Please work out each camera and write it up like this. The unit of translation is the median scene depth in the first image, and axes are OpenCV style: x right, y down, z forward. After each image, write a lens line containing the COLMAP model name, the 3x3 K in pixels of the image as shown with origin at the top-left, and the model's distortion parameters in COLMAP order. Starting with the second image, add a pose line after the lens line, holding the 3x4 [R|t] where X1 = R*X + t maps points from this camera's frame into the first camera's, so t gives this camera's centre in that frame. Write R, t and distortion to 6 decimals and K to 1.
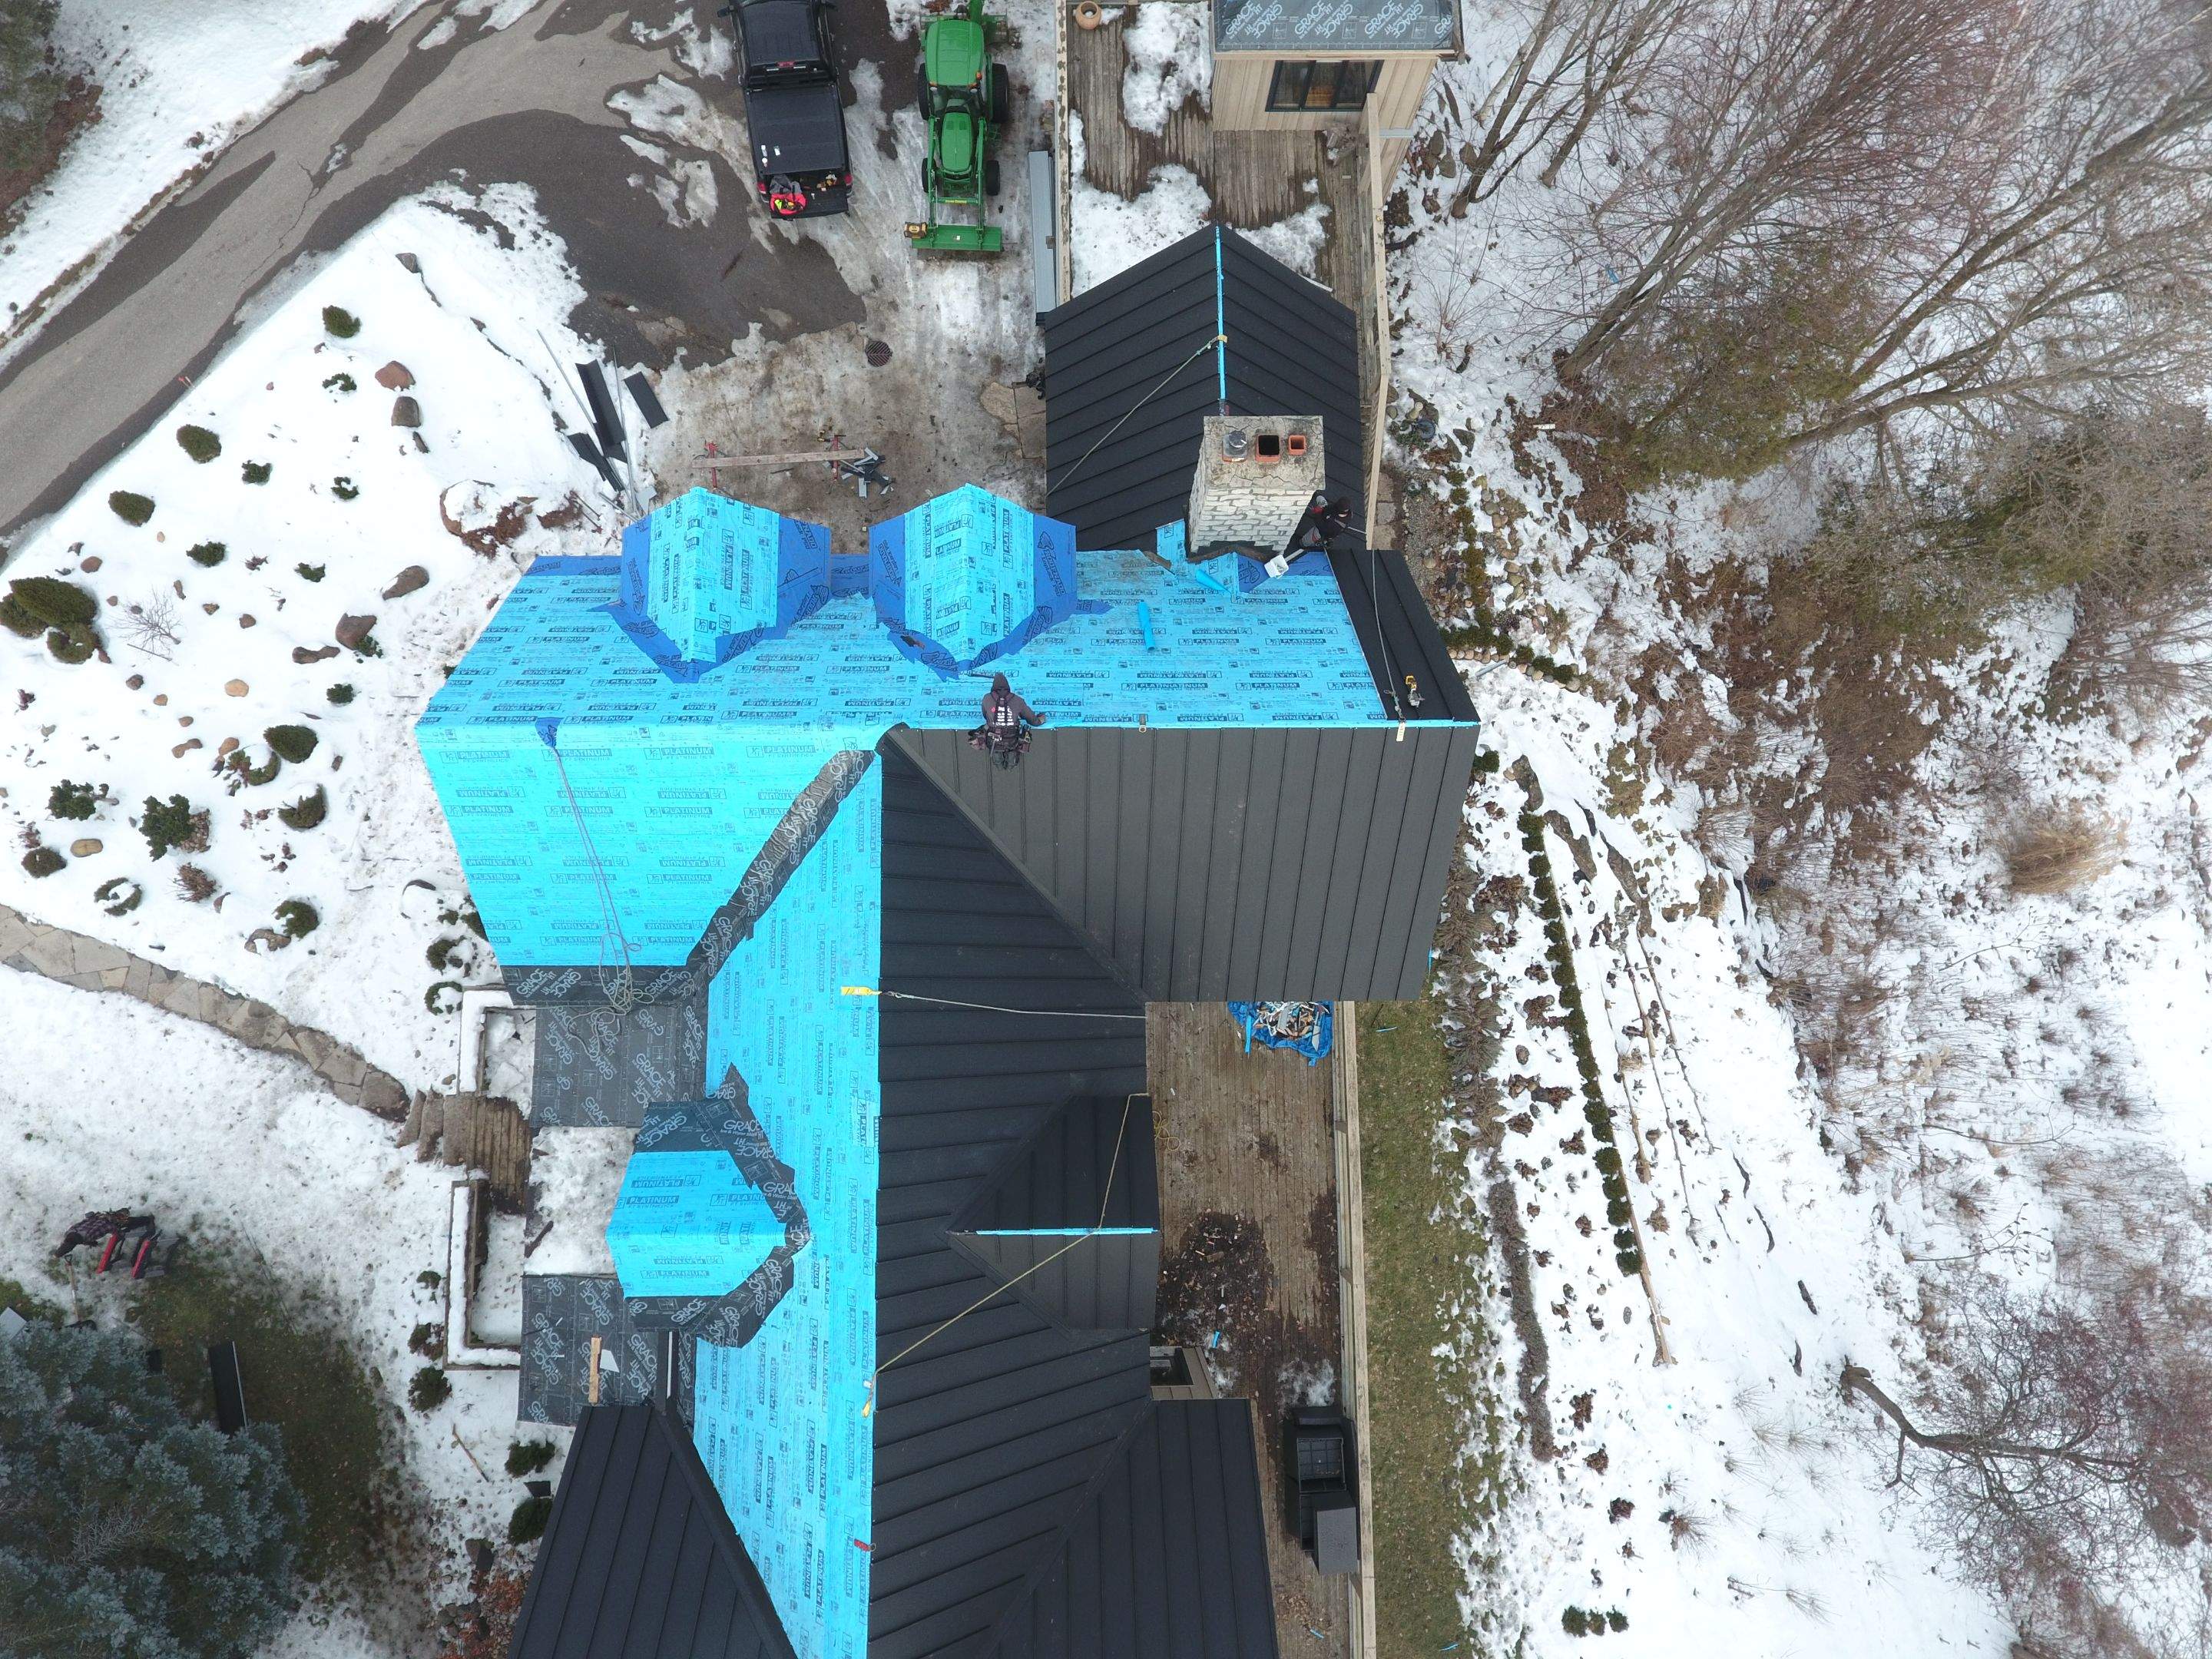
lens RADIAL K [[1296.7, 0, 1079.3], [0, 1296.7, 817.4], [0, 0, 1]] dist [-0.003535, 0.000069]
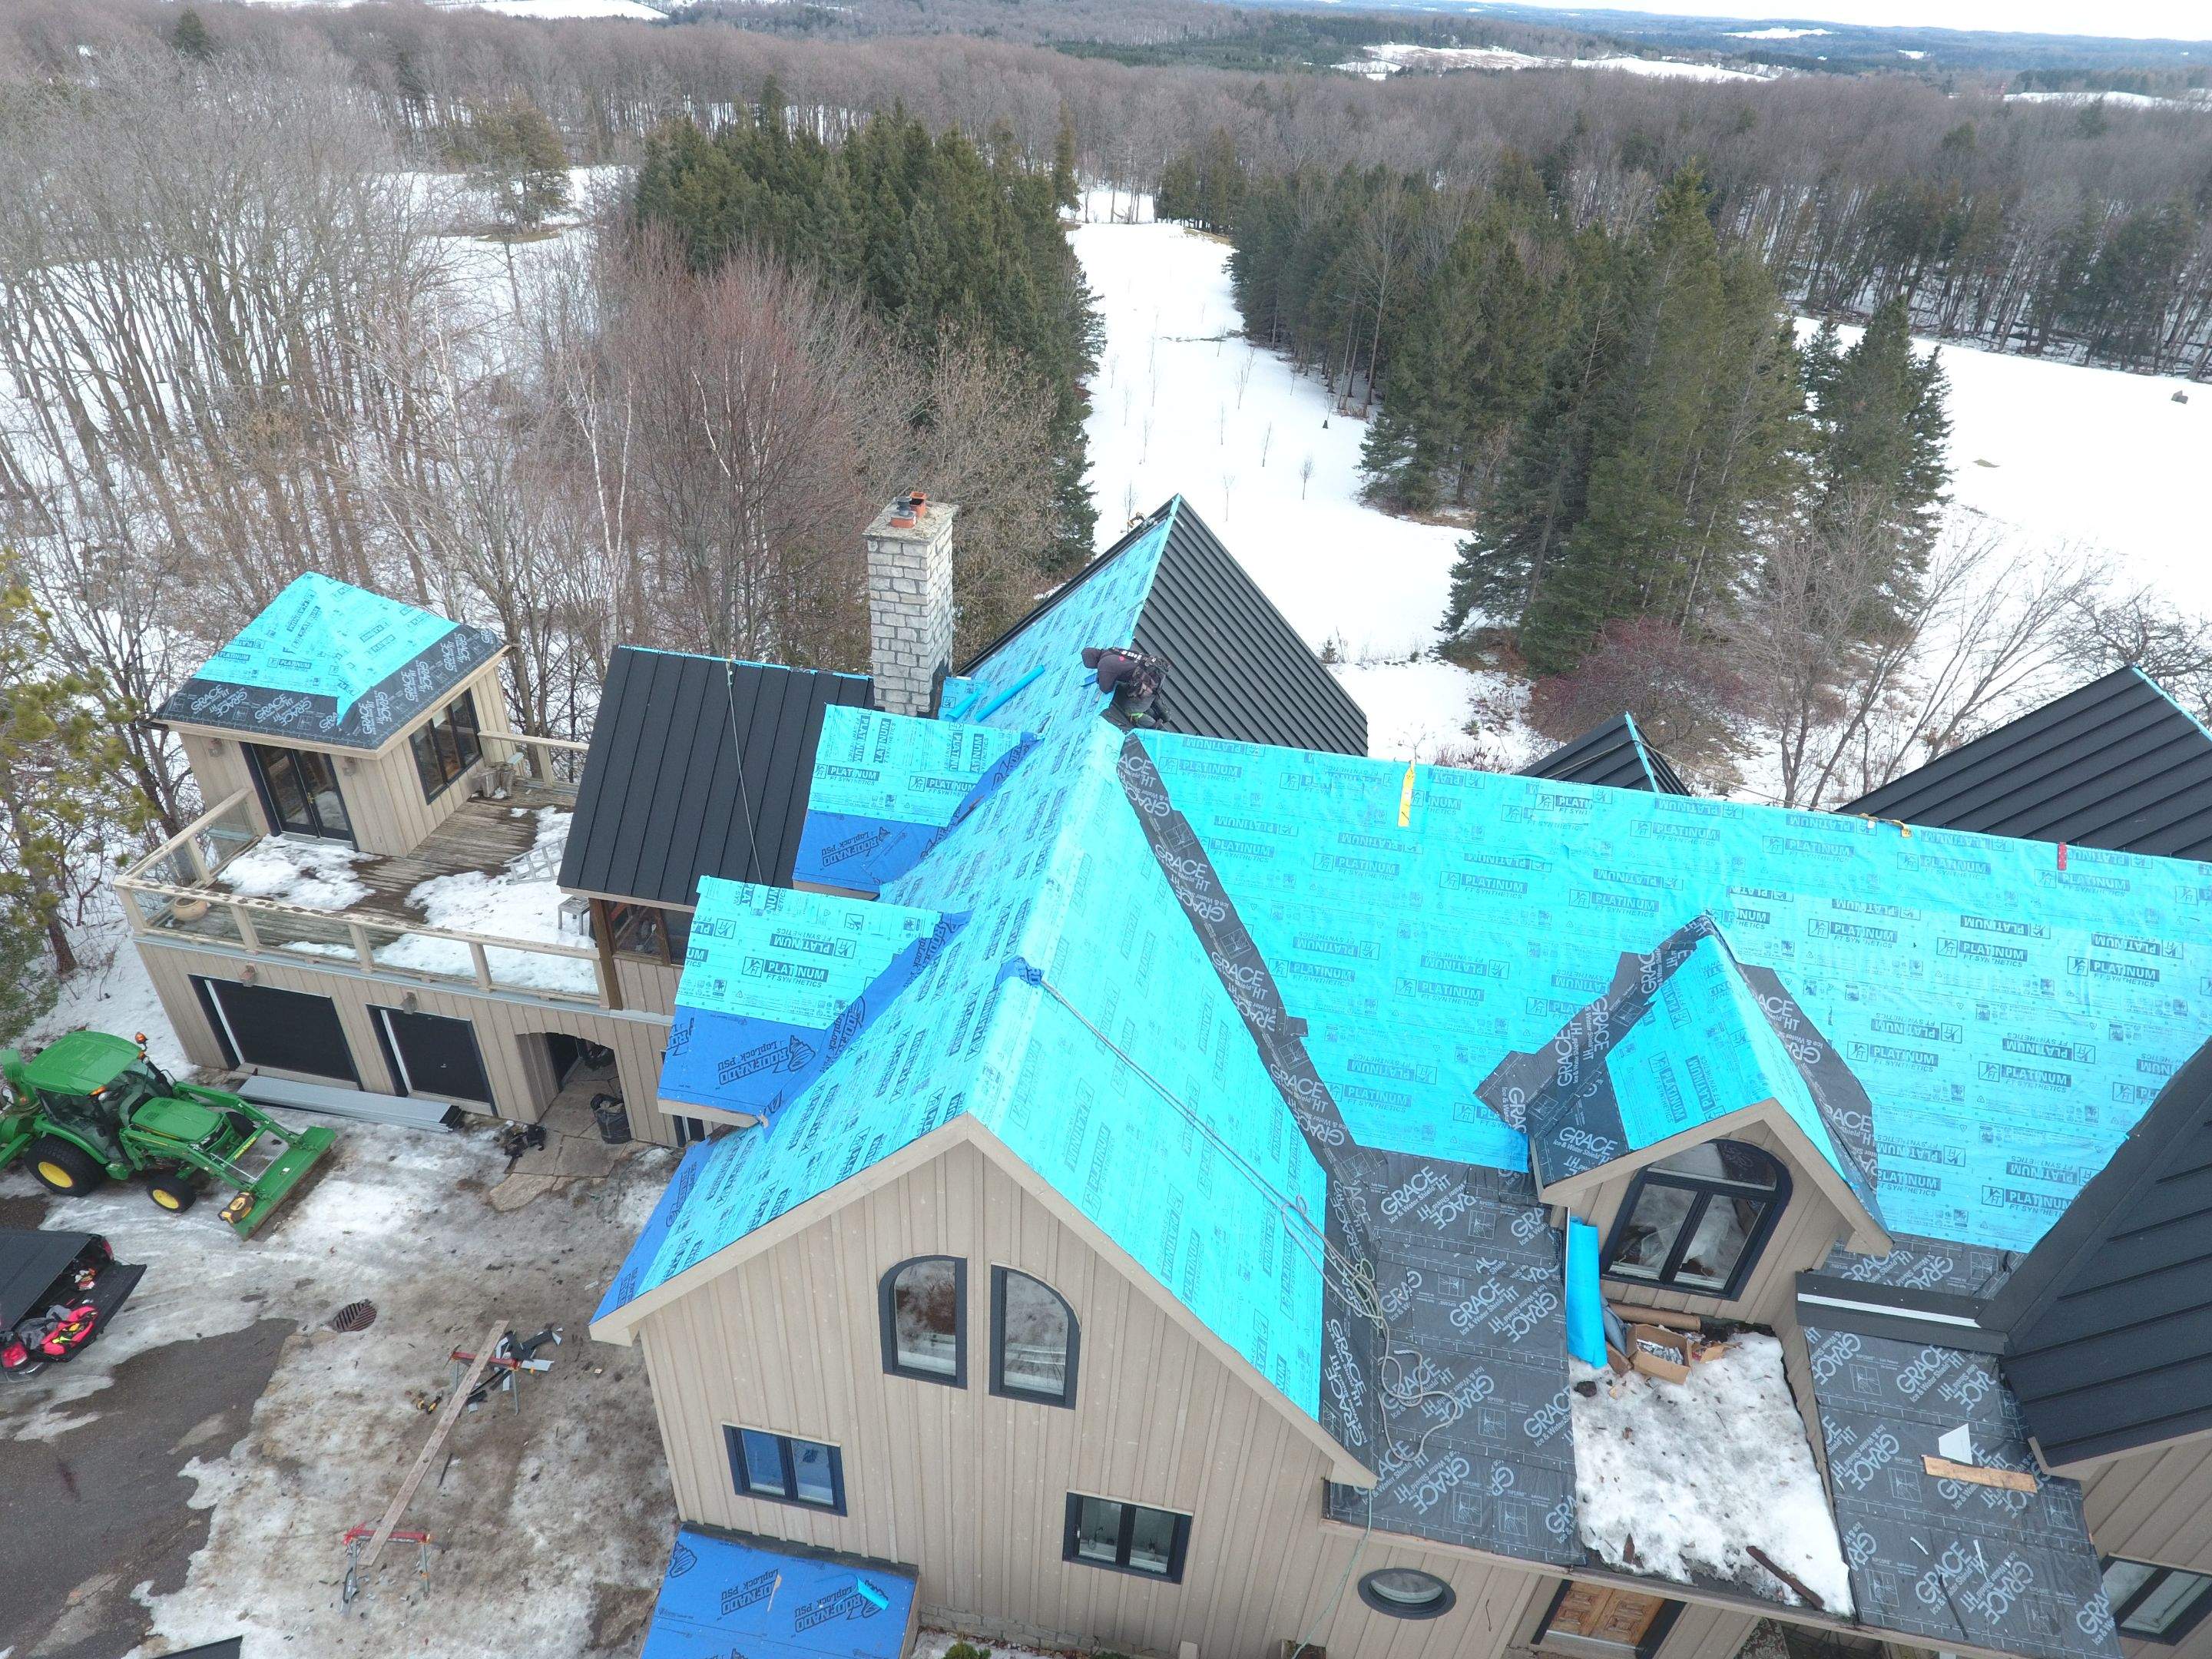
lens RADIAL K [[1296.7, 0, 1083.7], [0, 1296.7, 822.4], [0, 0, 1]] dist [-0.003535, 0.000069]
pose [[0.180075, -0.540566, 0.821804, -0.549531], [0.967222, 0.249371, -0.047908, -0.014762], [-0.179037, 0.803494, 0.567753, 0.347709]]
